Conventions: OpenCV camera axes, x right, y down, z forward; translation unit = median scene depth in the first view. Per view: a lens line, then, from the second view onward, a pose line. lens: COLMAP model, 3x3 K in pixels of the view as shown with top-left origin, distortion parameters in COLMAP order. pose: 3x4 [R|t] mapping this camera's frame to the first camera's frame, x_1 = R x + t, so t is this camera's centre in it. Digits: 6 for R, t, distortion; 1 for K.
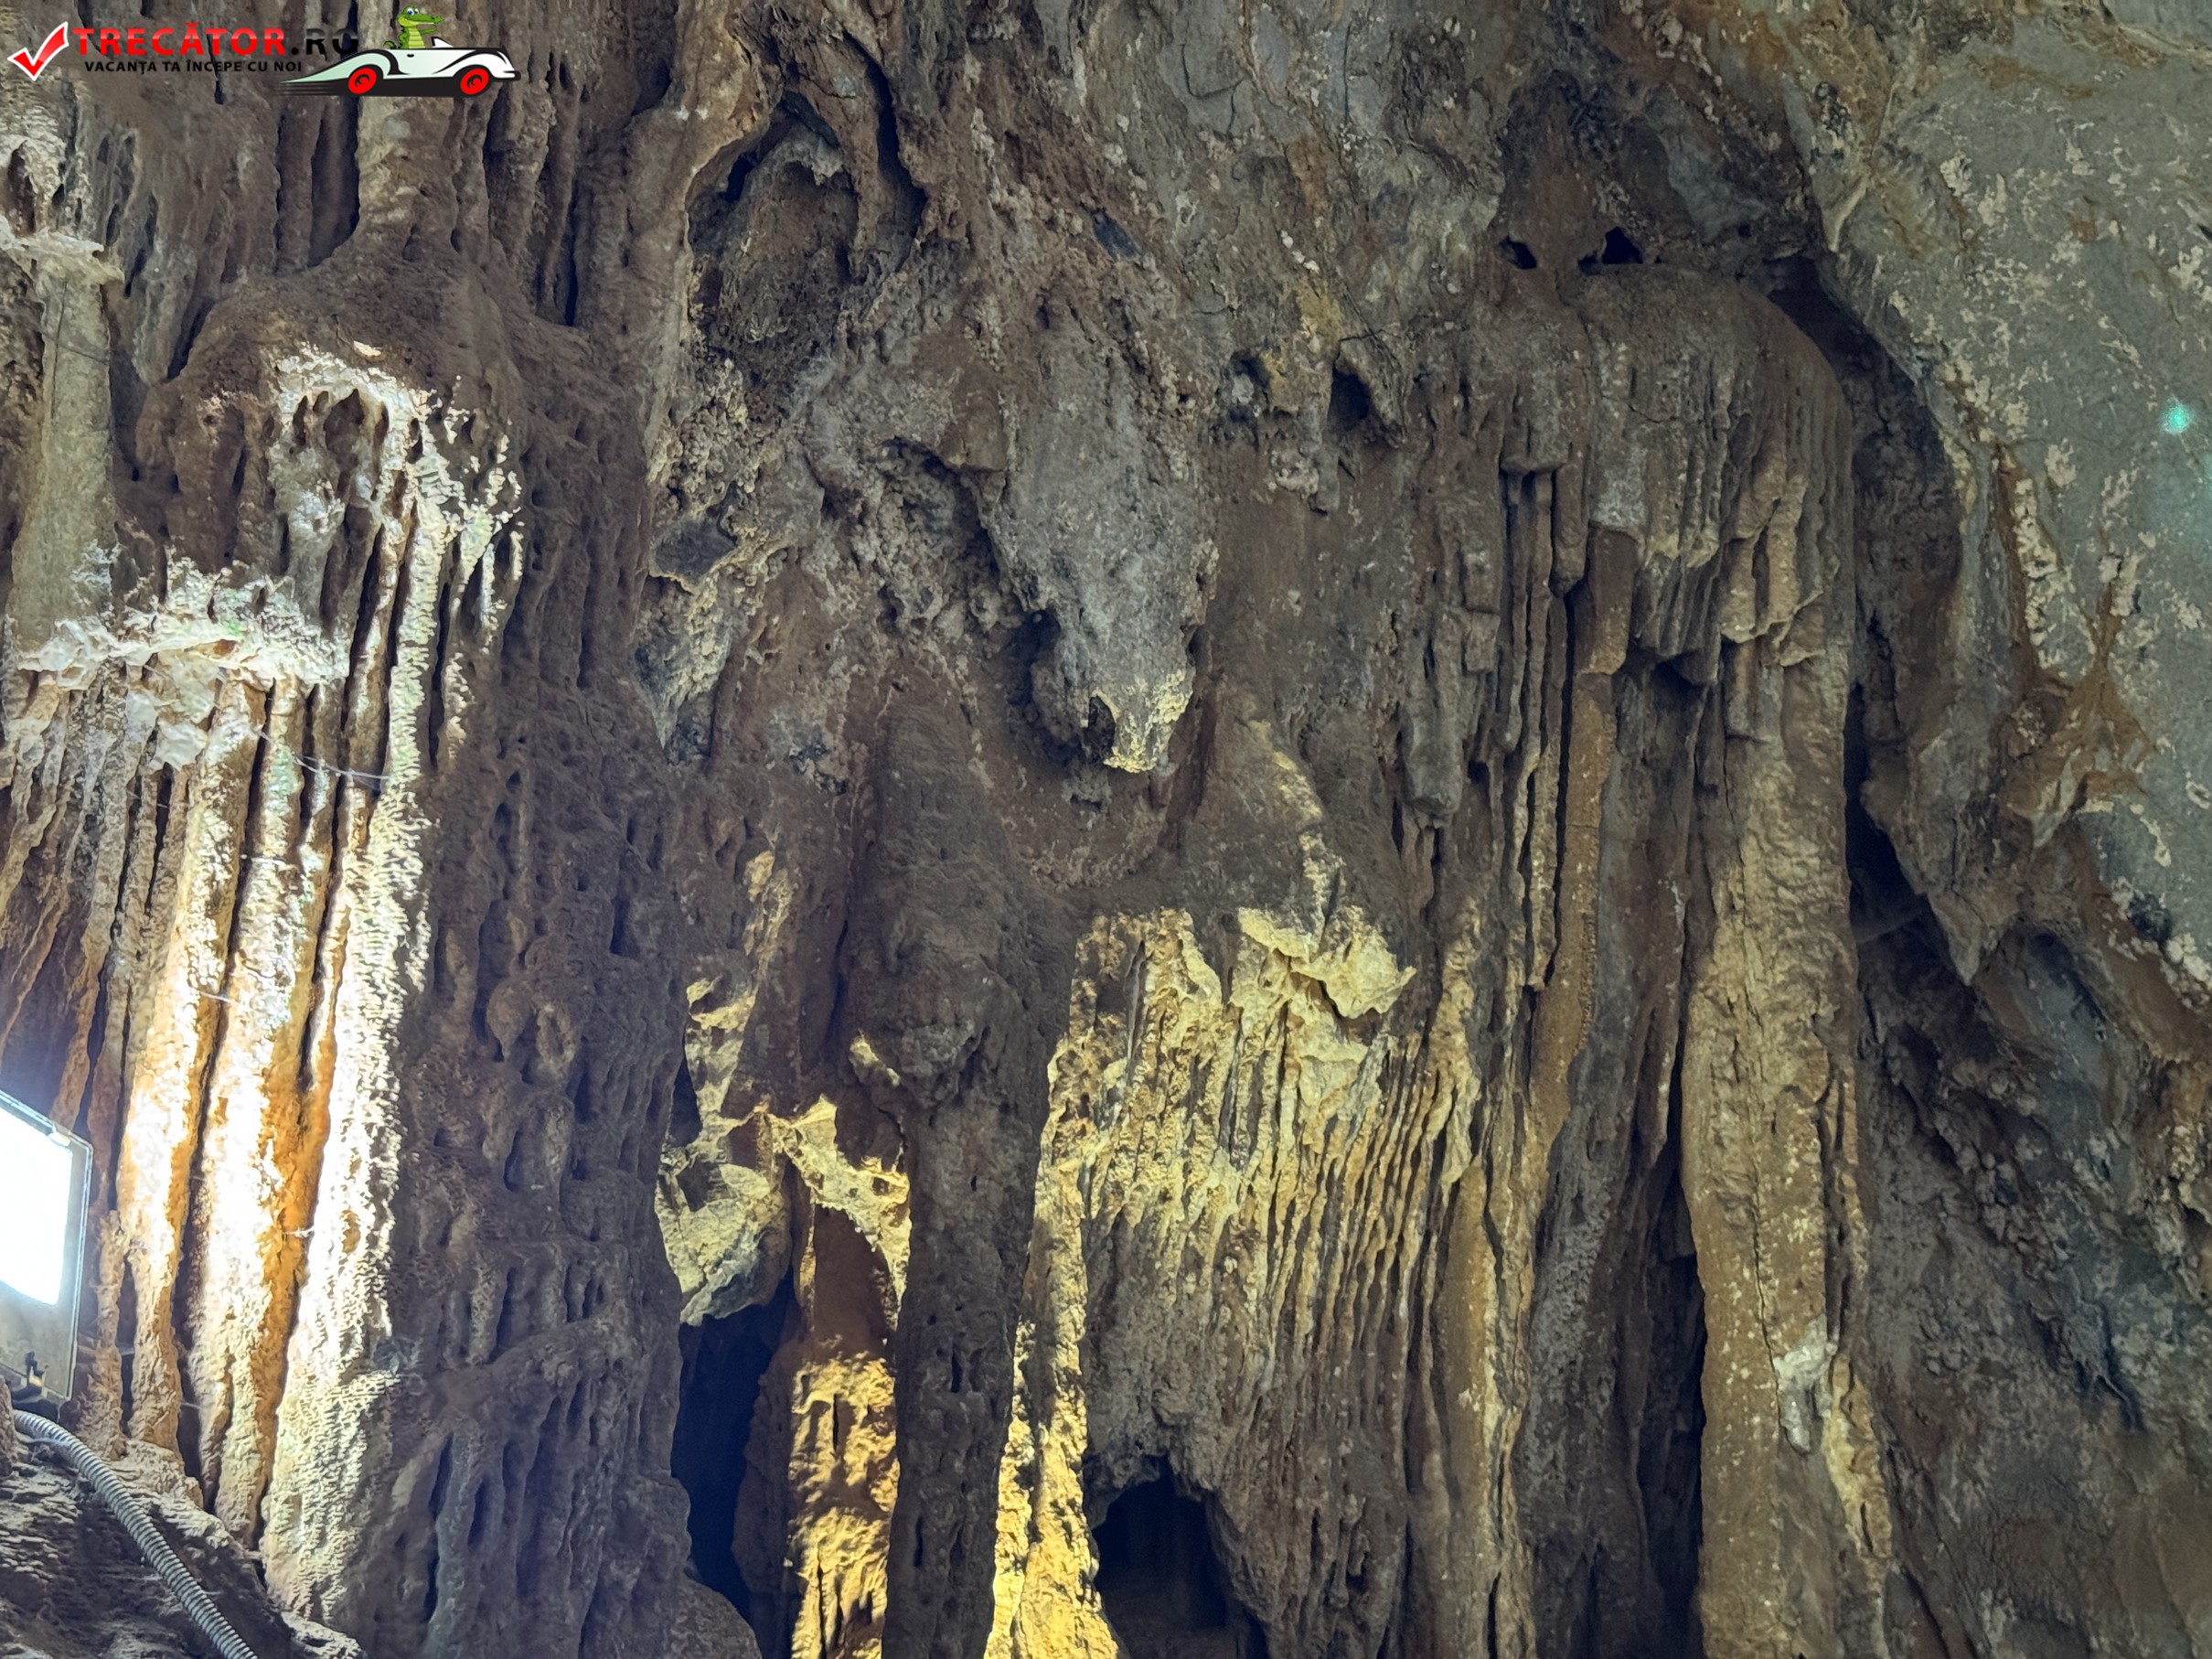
lens RADIAL K [[3042.8, 0, 1086.5], [0, 3042.8, 833.3], [0, 0, 1]] dist [0.101179, 0.000000]
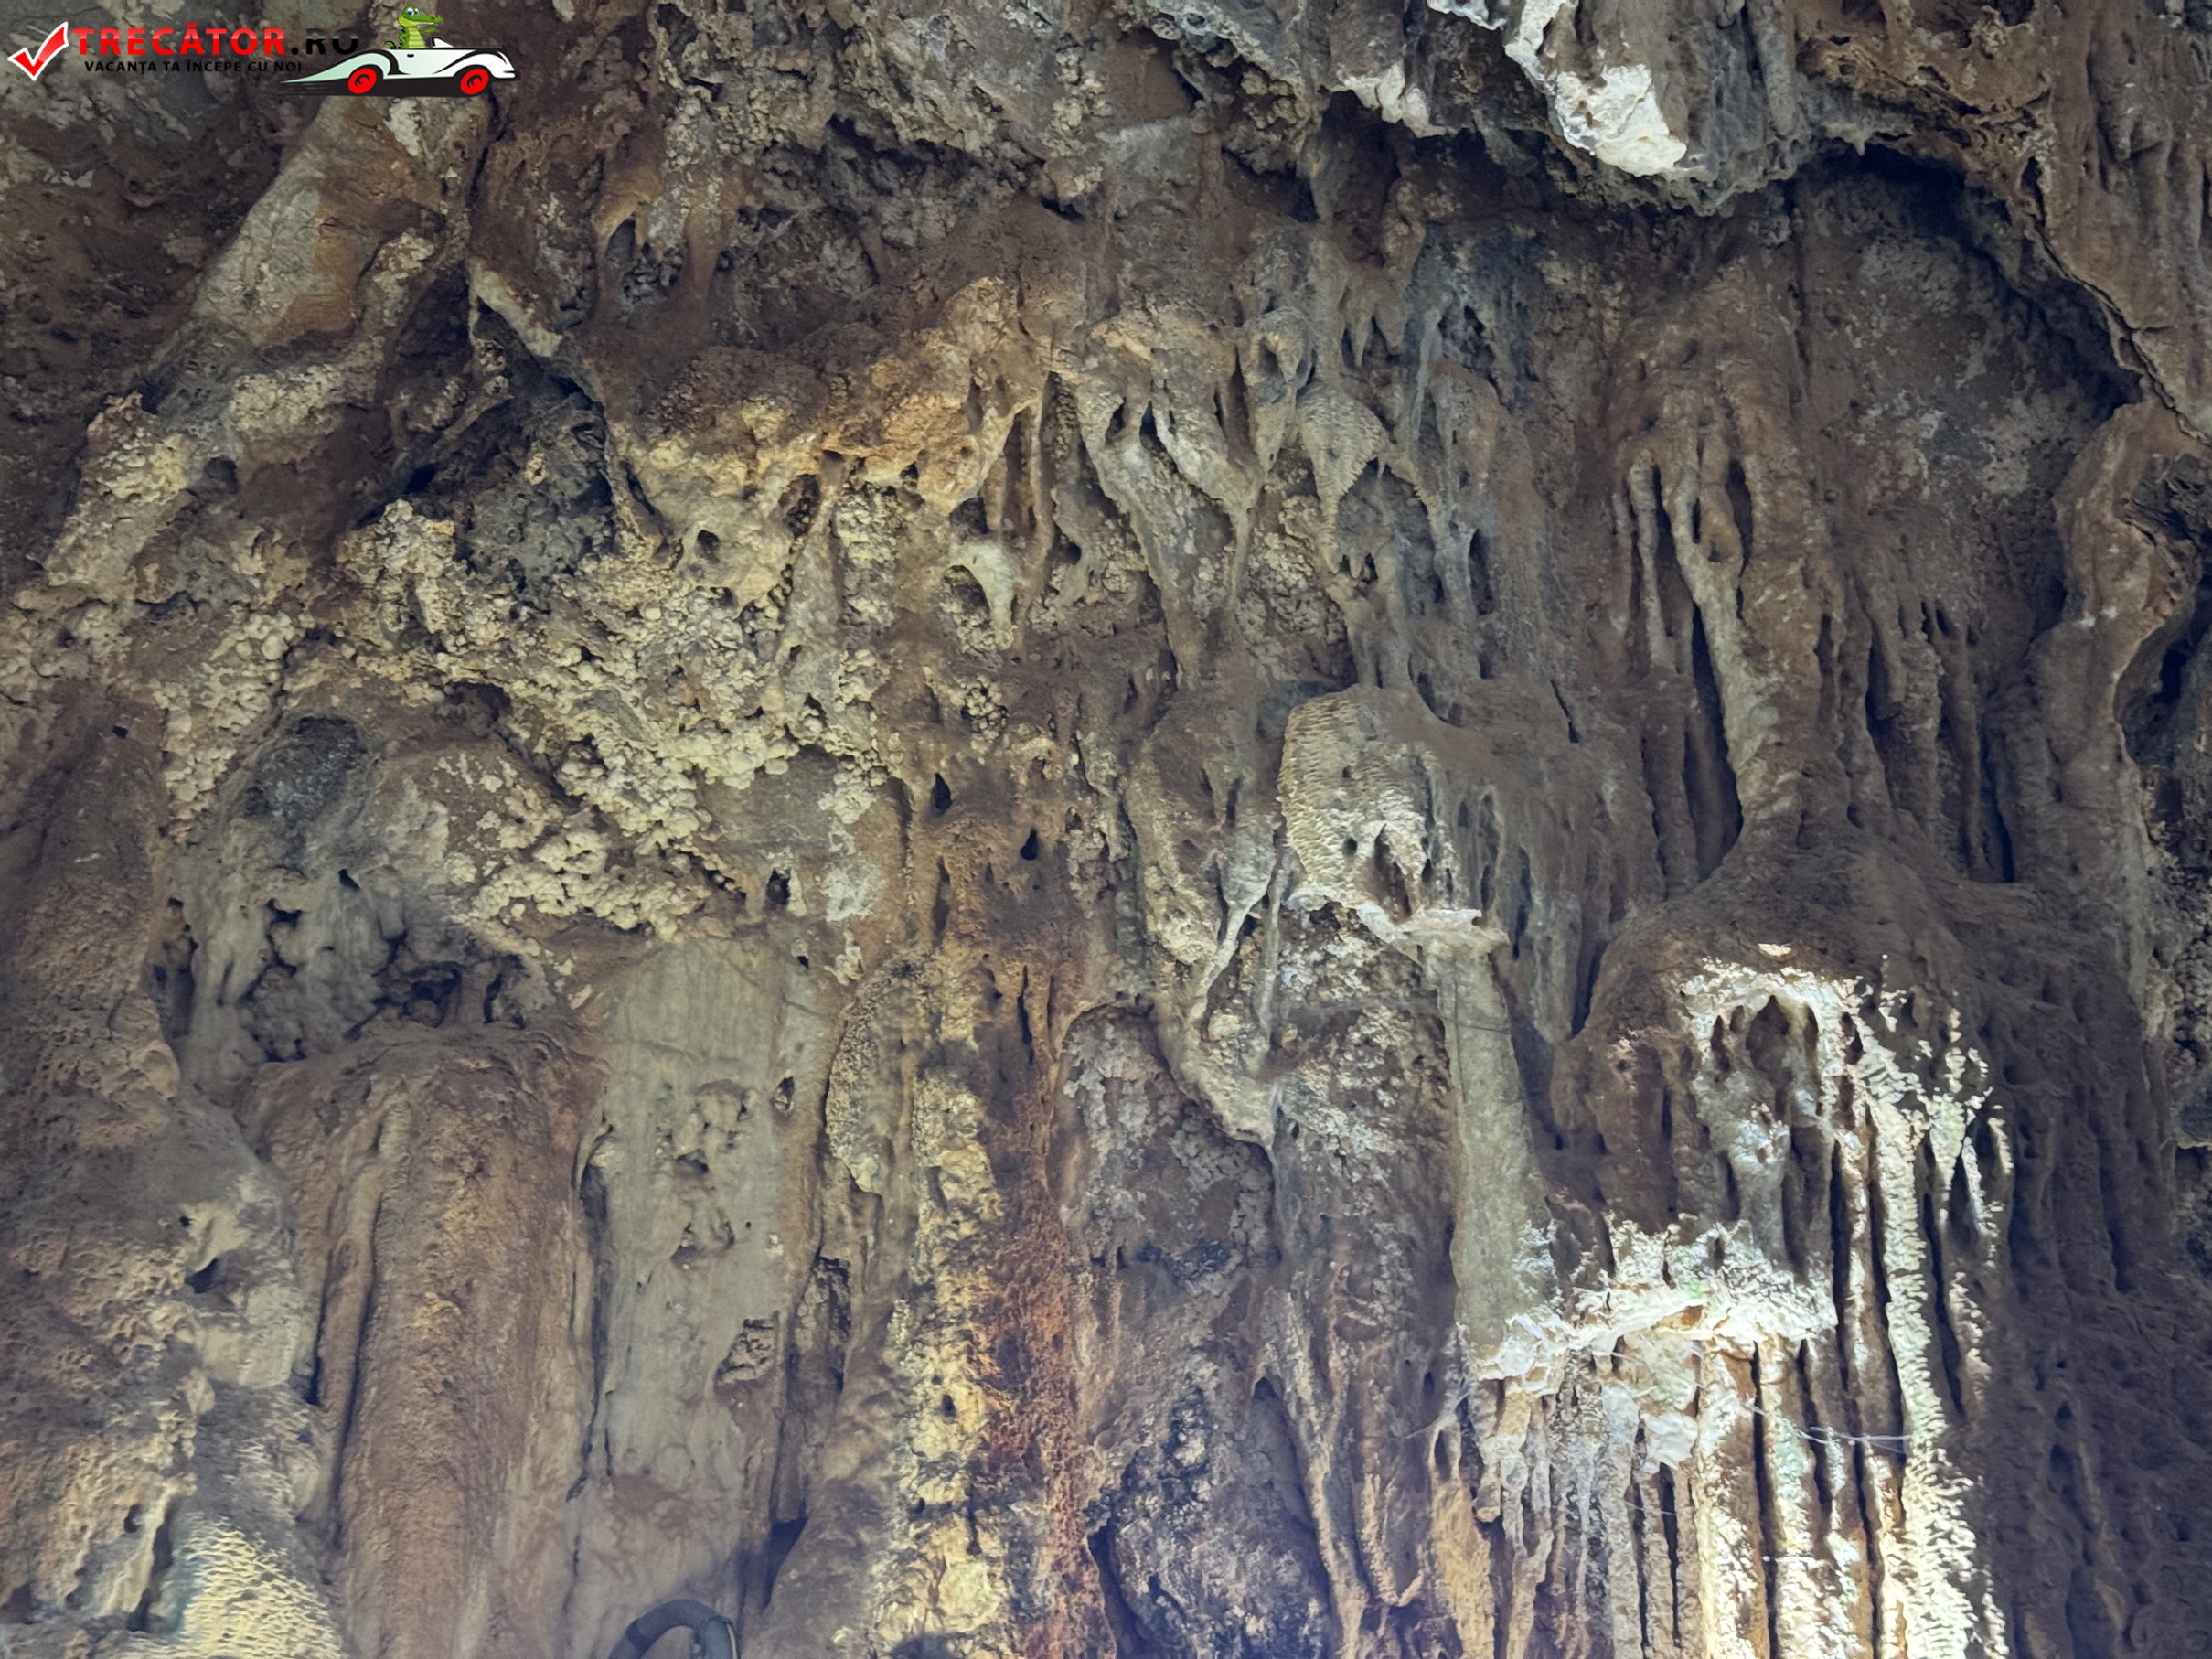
lens RADIAL K [[3042.8, 0, 1095.3], [0, 3042.8, 839.0], [0, 0, 1]] dist [0.101179, 0.000000]
pose [[0.858319, -0.264472, -0.439707, -0.006914], [0.149934, 0.948806, -0.278005, 0.027340], [0.490721, 0.172690, 0.854032, 0.145662]]
